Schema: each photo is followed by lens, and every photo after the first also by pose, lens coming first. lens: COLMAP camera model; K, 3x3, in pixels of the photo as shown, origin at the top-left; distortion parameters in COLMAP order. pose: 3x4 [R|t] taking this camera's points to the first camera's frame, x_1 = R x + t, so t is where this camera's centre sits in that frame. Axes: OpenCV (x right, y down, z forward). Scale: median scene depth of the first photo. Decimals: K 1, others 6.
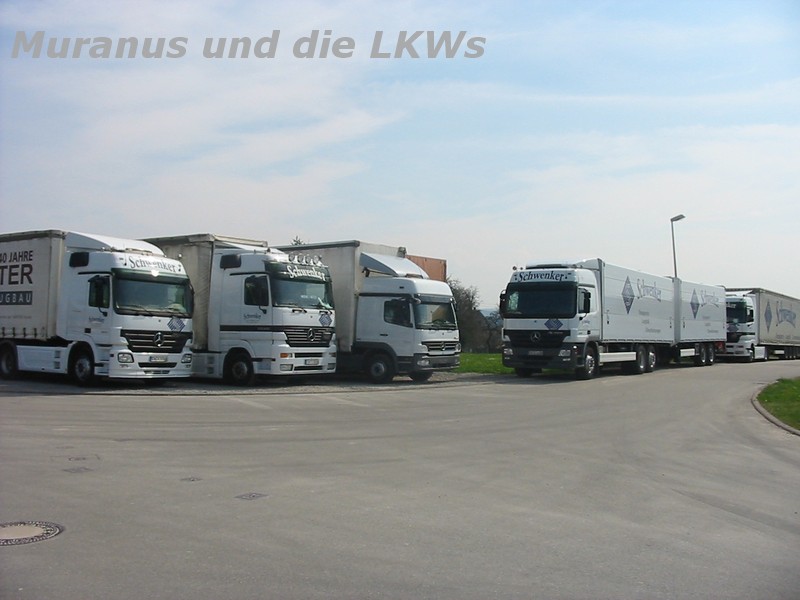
lens RADIAL K [[839.7, 0, 400.0], [0, 839.7, 300.0], [0, 0, 1]] dist [-0.140971, 0.009959]
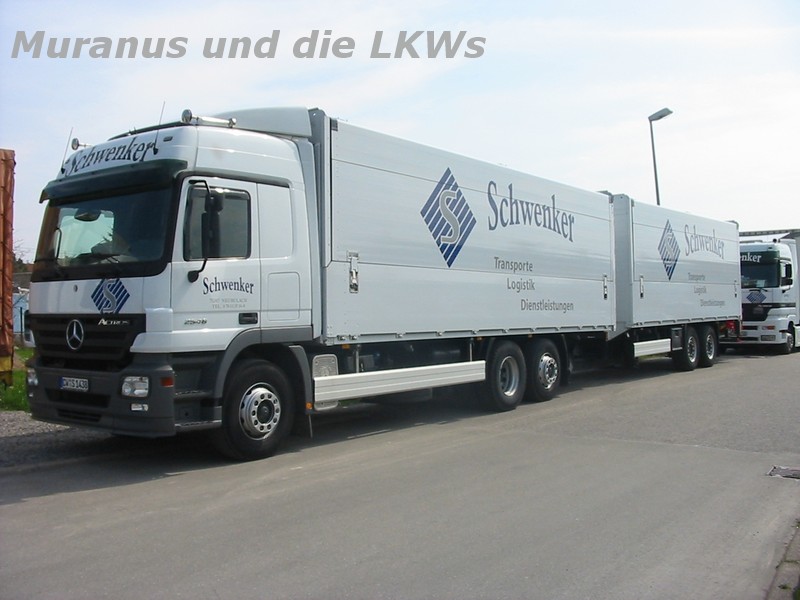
lens RADIAL K [[839.7, 0, 400.0], [0, 839.7, 300.0], [0, 0, 1]] dist [-0.140971, 0.009959]
pose [[0.998369, -0.023267, -0.052129, 0.253560], [0.024747, 0.999303, 0.027941, 0.019932], [0.051443, -0.029185, 0.998249, 0.562523]]
